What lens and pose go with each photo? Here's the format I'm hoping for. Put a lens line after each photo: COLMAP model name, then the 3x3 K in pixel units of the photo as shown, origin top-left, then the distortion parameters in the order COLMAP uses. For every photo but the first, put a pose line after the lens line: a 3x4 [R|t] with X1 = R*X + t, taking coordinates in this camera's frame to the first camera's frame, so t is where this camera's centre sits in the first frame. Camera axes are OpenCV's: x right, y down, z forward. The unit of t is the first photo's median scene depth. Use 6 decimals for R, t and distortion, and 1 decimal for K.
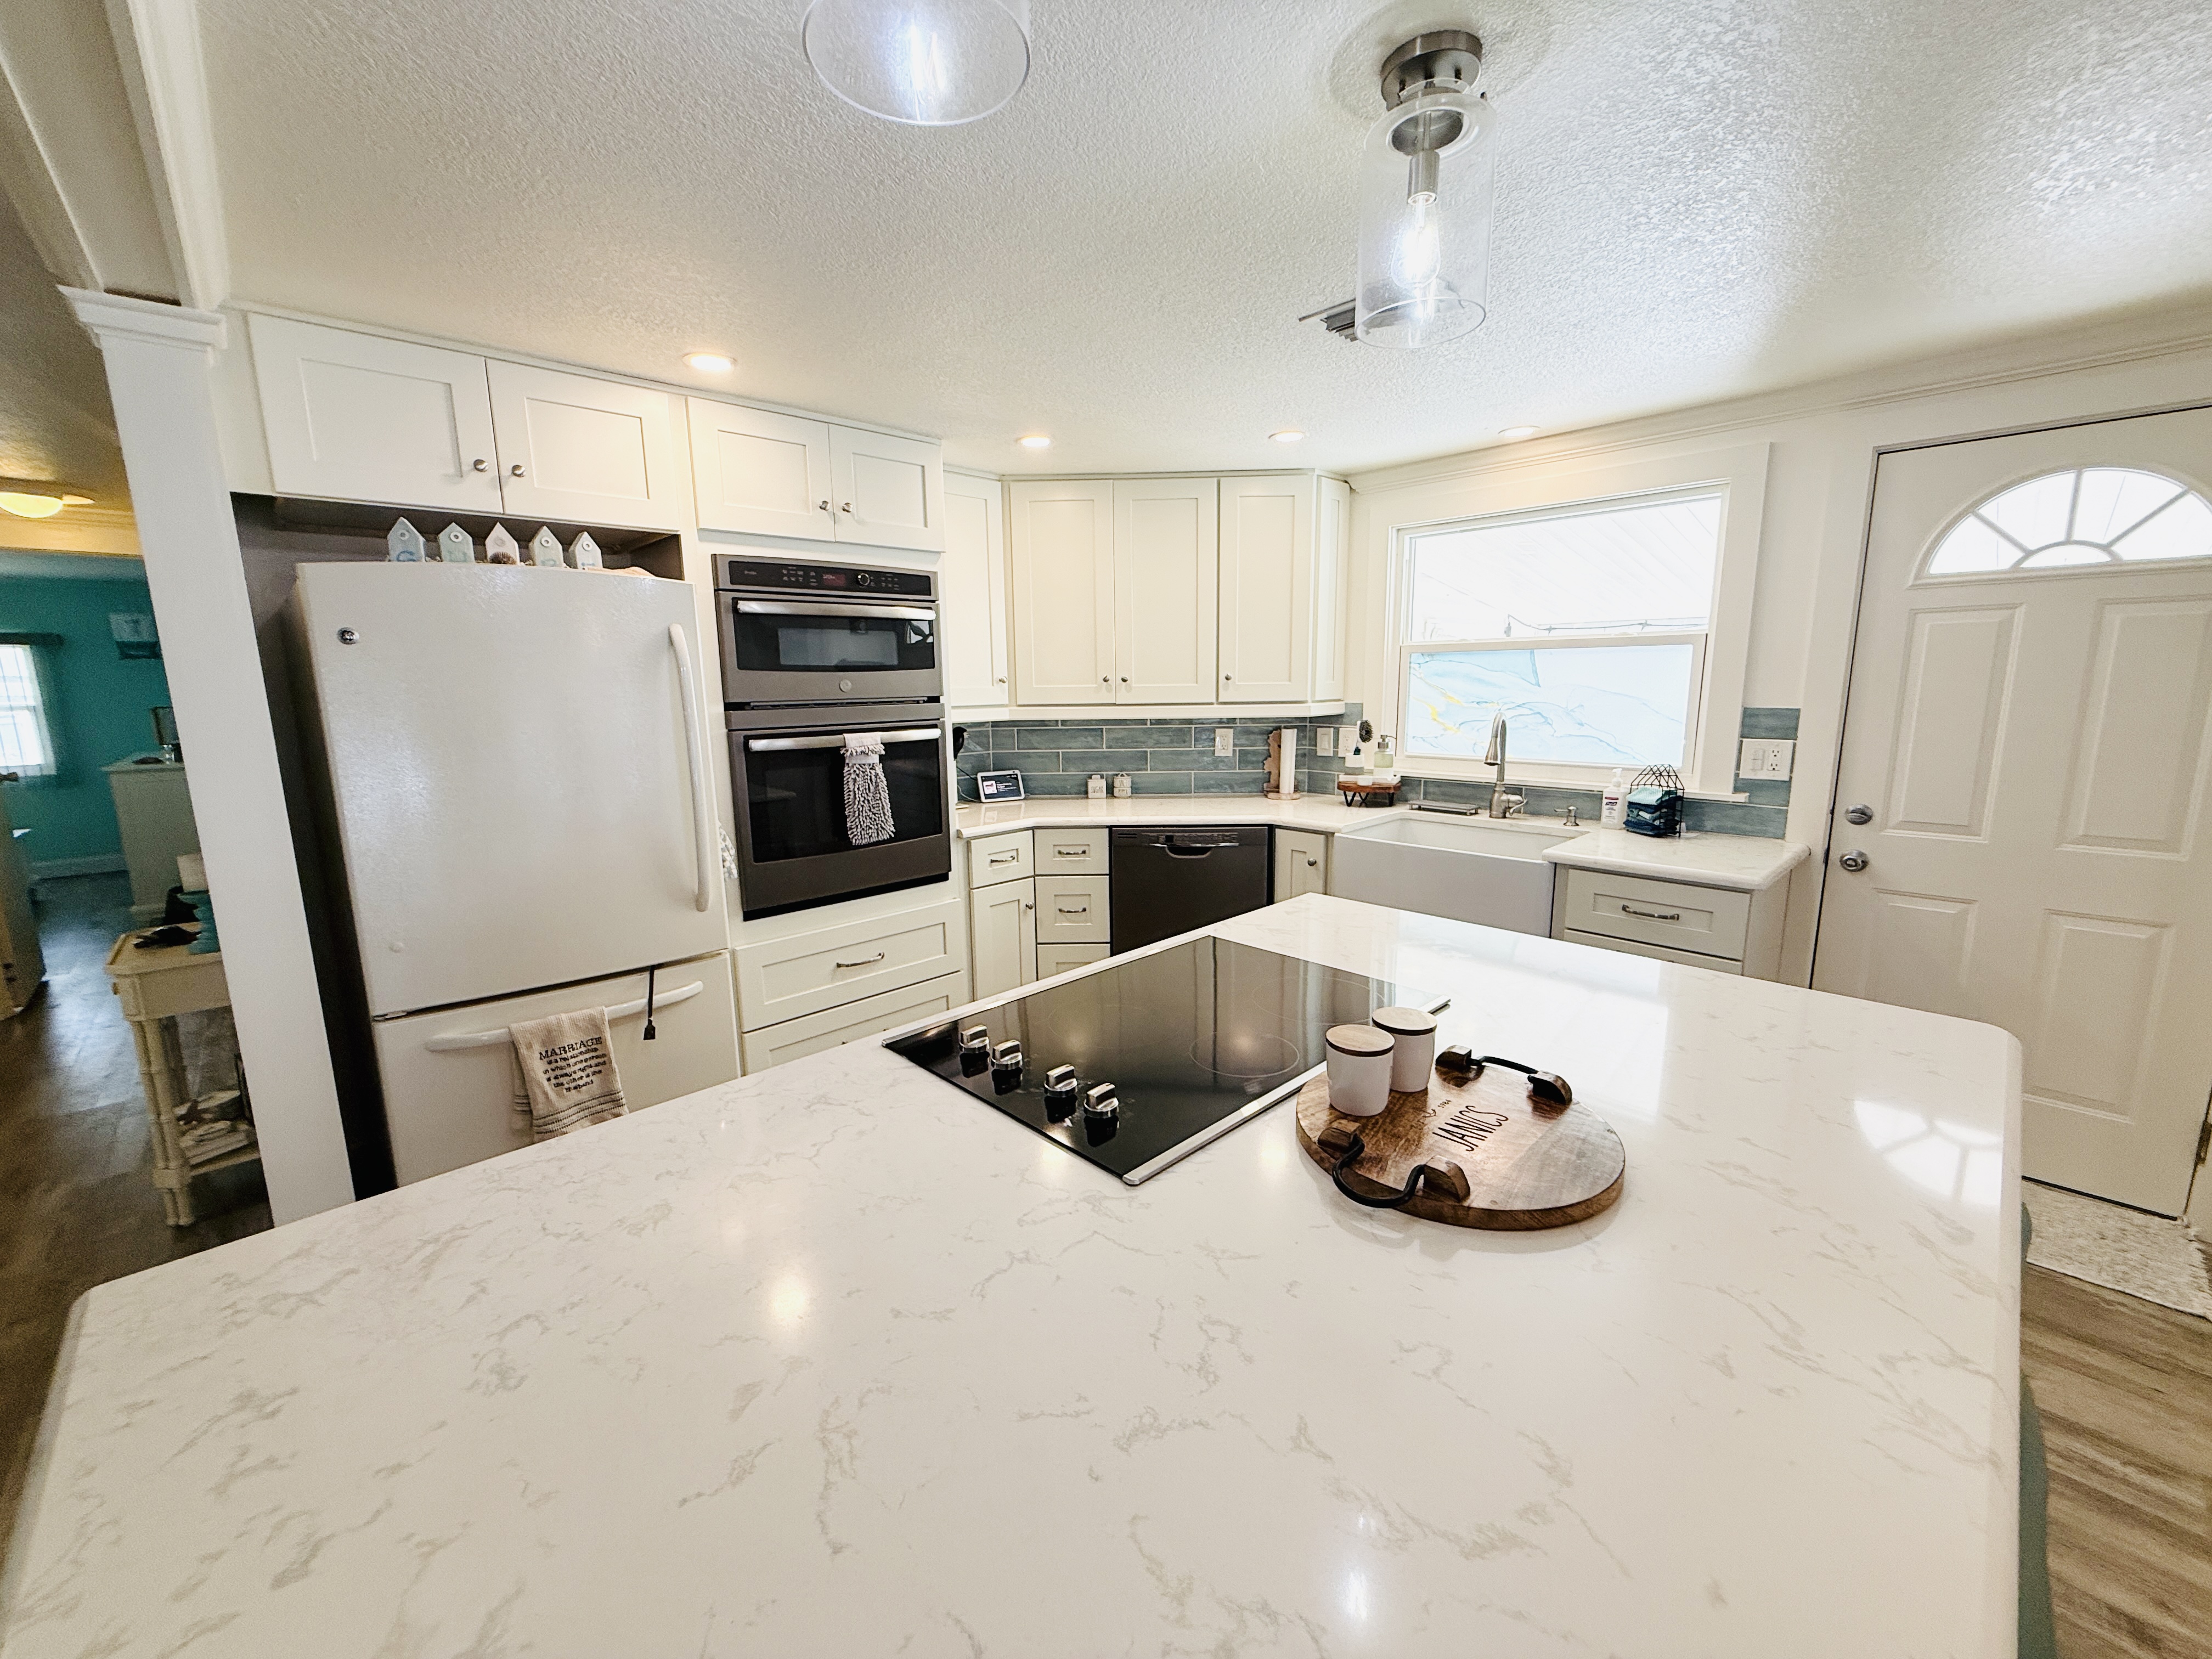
lens RADIAL K [[878.2, 0, 1101.2], [0, 878.2, 826.6], [0, 0, 1]] dist [0.002008, 0.000176]
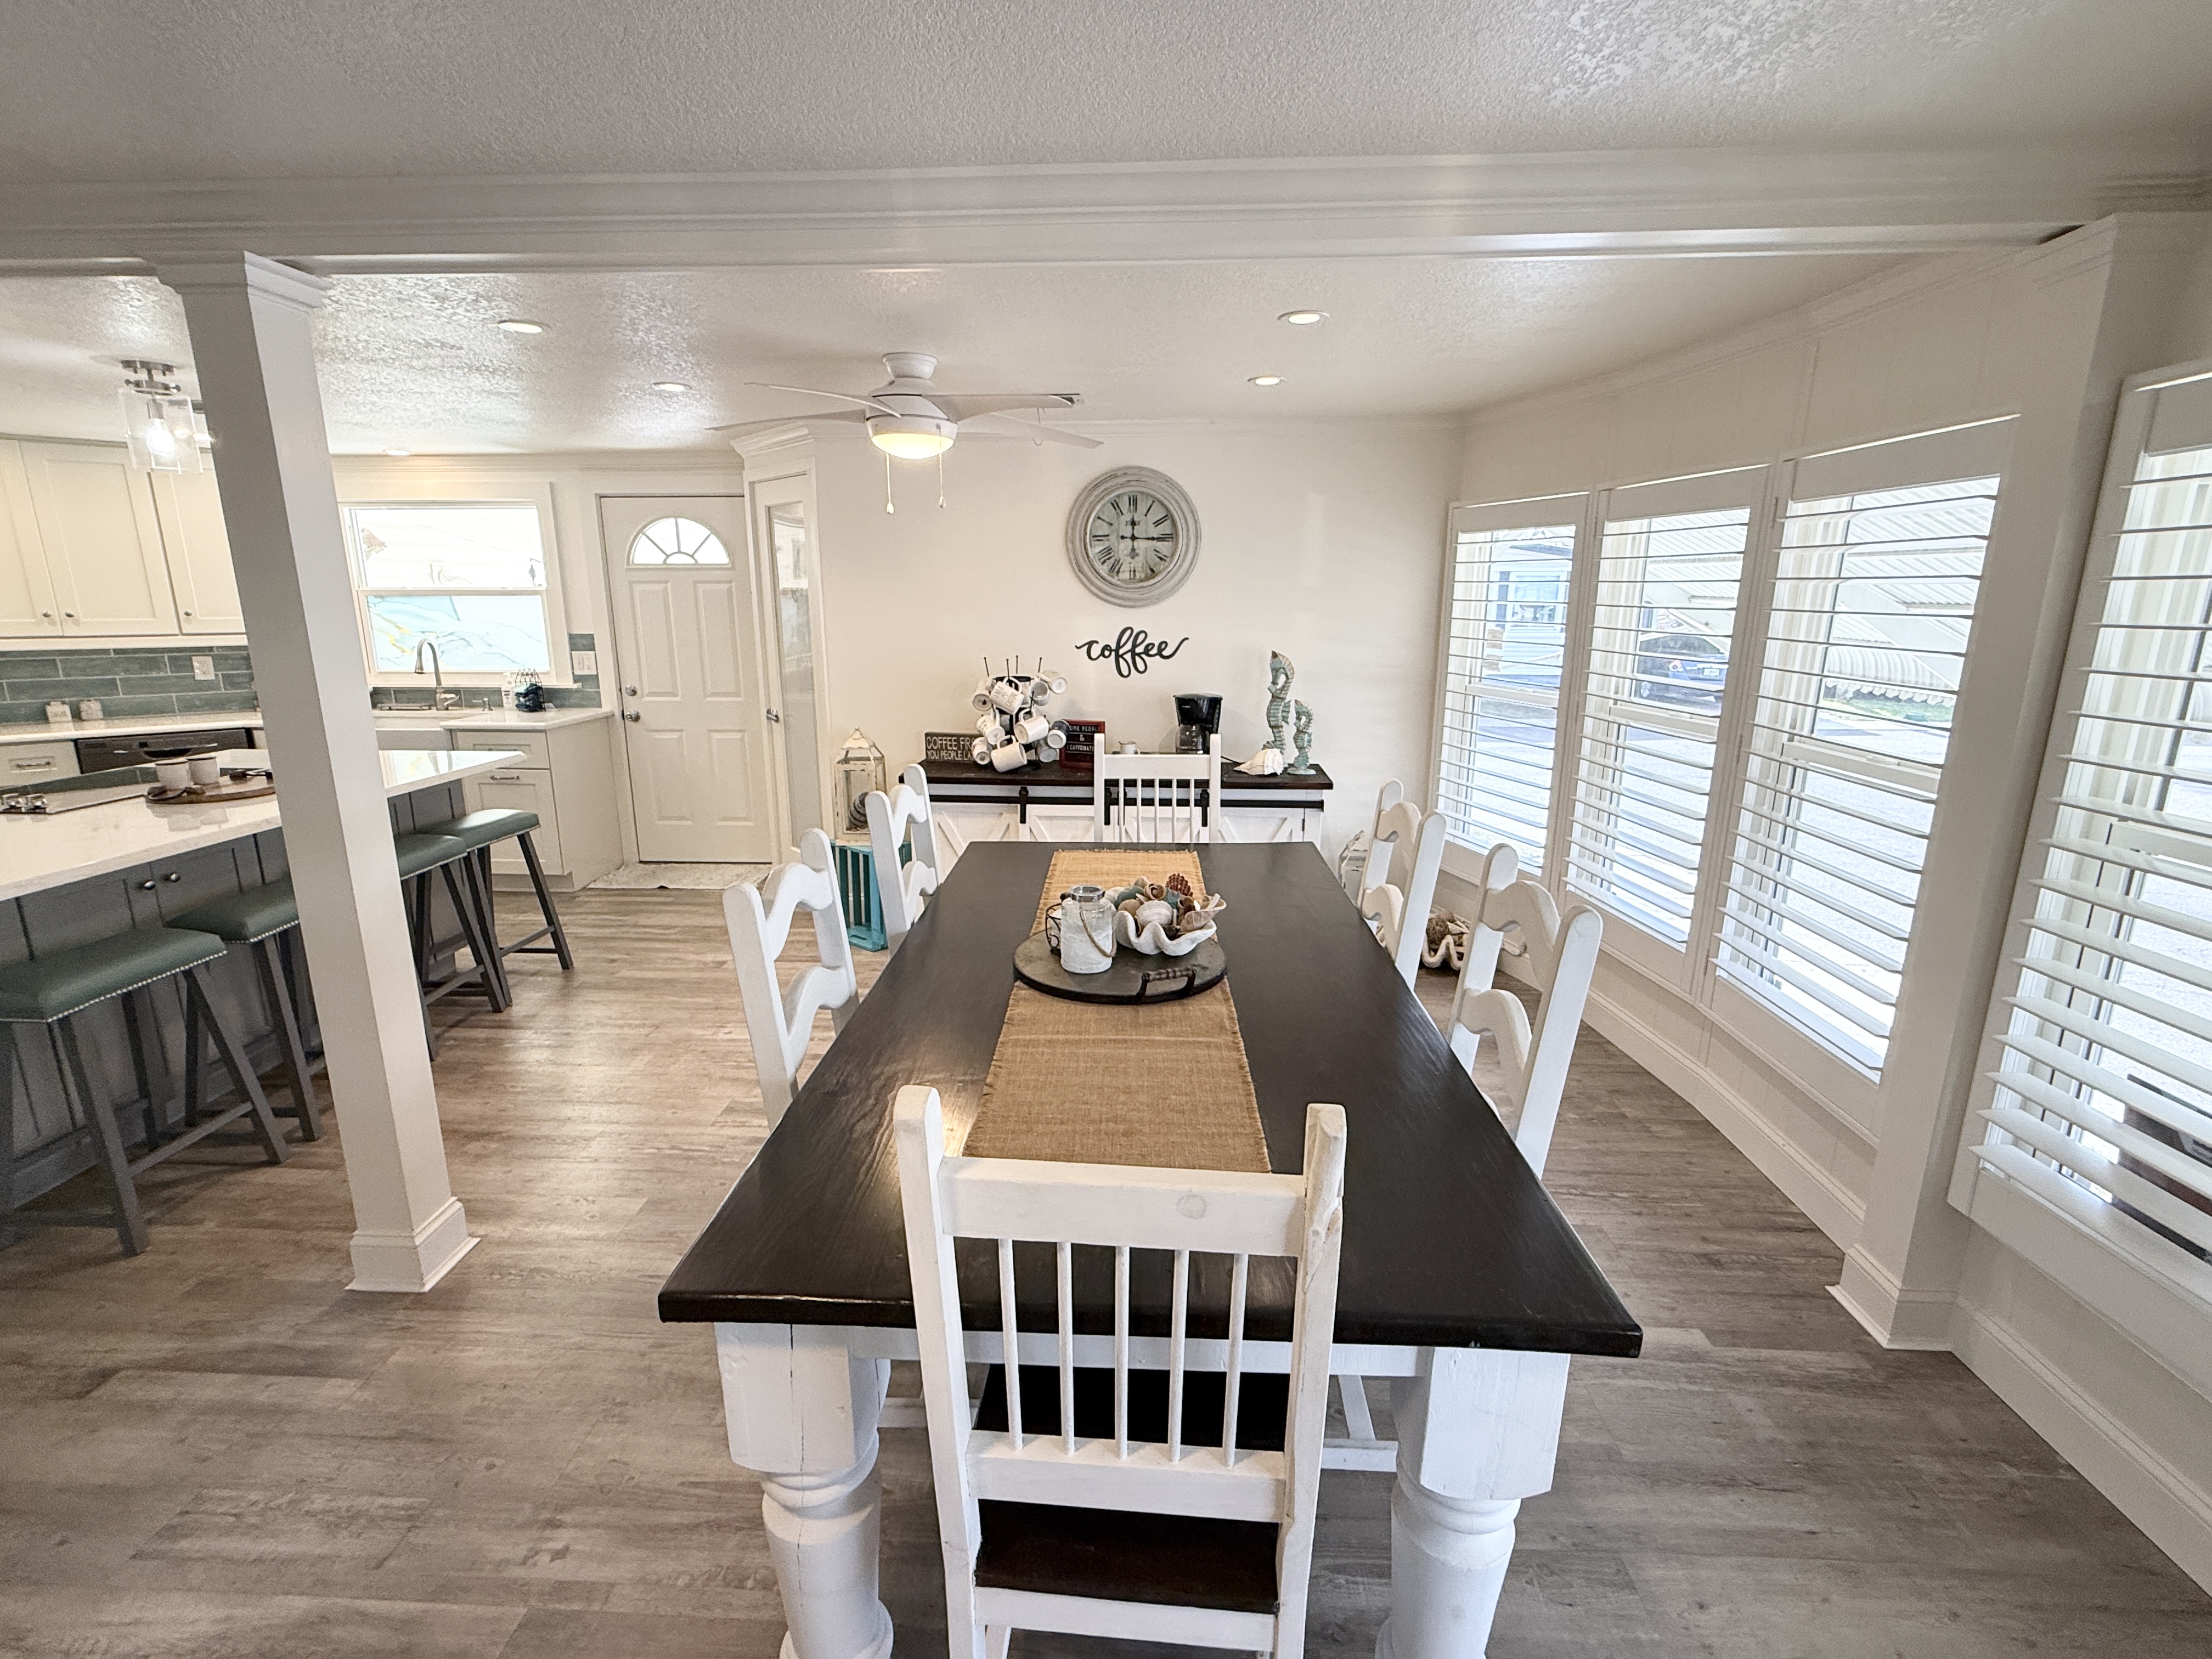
lens RADIAL K [[999.2, 0, 1100.5], [0, 999.2, 833.6], [0, 0, 1]] dist [0.001182, 0.000082]
pose [[0.722730, -0.146821, 0.675355, 0.092159], [0.107135, 0.989163, 0.100392, 0.158982], [-0.682776, -0.000202, 0.730628, -1.086397]]
